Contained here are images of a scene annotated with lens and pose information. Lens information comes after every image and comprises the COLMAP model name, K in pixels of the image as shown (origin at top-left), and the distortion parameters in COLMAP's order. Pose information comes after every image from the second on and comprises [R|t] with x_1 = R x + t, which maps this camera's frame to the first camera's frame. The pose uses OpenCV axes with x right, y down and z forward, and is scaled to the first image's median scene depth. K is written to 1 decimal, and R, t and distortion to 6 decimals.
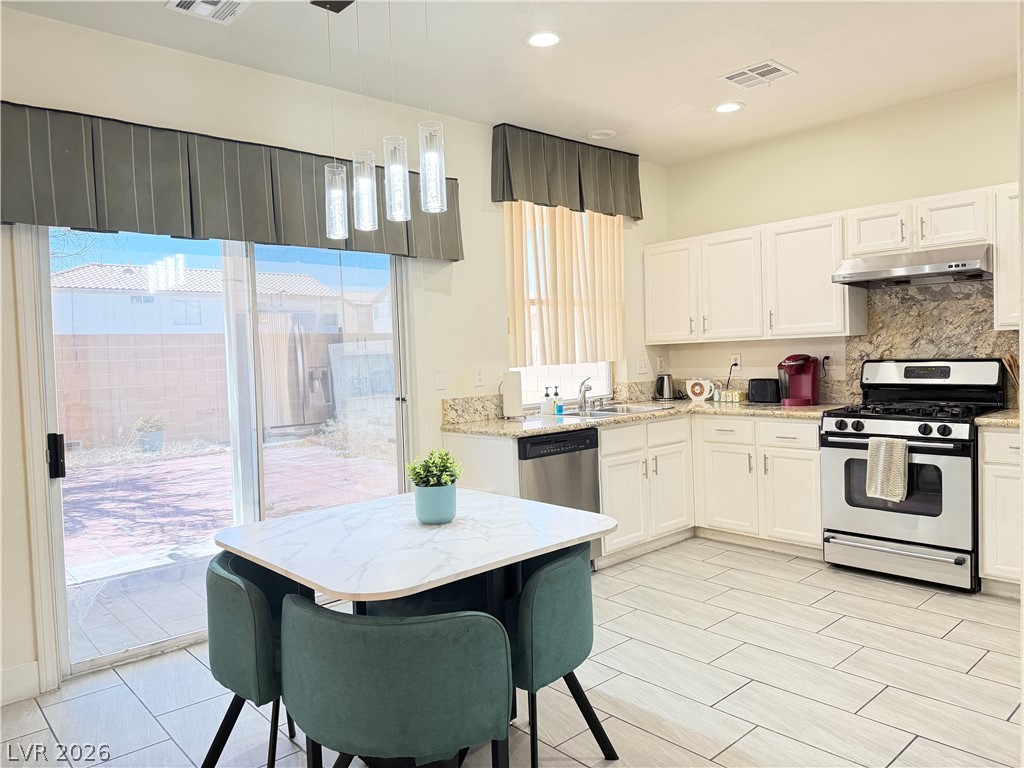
lens RADIAL K [[730.7, 0, 515.1], [0, 730.7, 380.1], [0, 0, 1]] dist [0.098510, -0.105903]
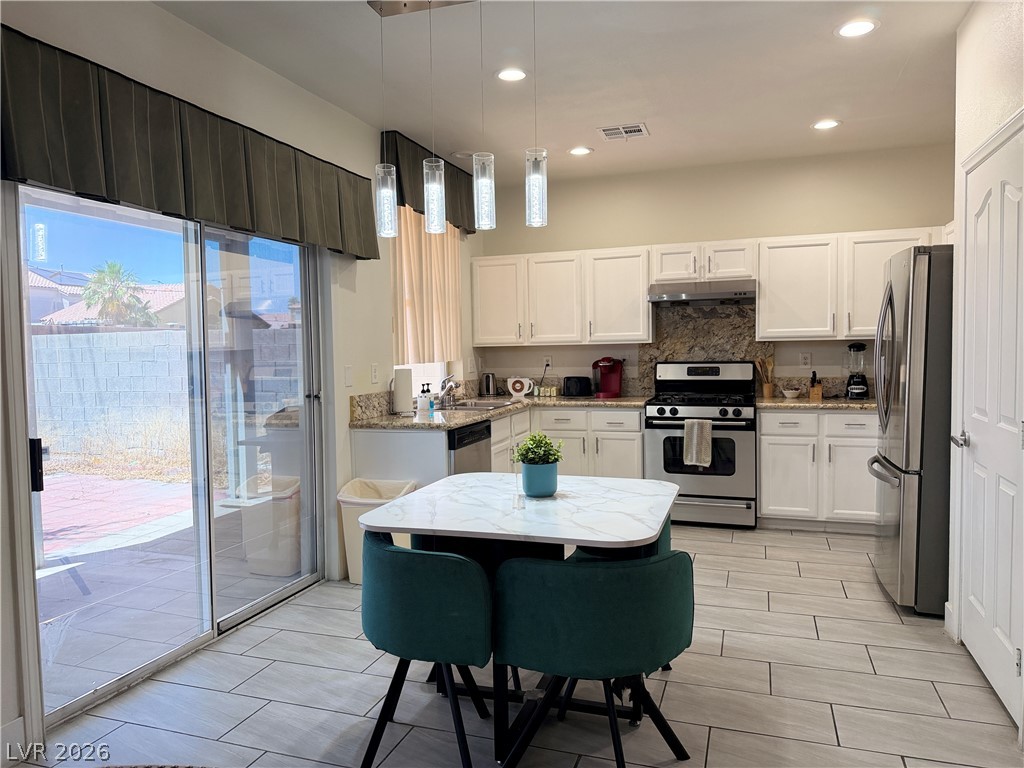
lens RADIAL K [[719.9, 0, 513.0], [0, 719.9, 382.3], [0, 0, 1]] dist [0.136436, -0.109171]
pose [[0.876328, -0.003839, 0.481699, -0.388367], [0.004879, 0.999988, -0.000907, 0.009313], [-0.481690, 0.003144, 0.876336, 0.013698]]
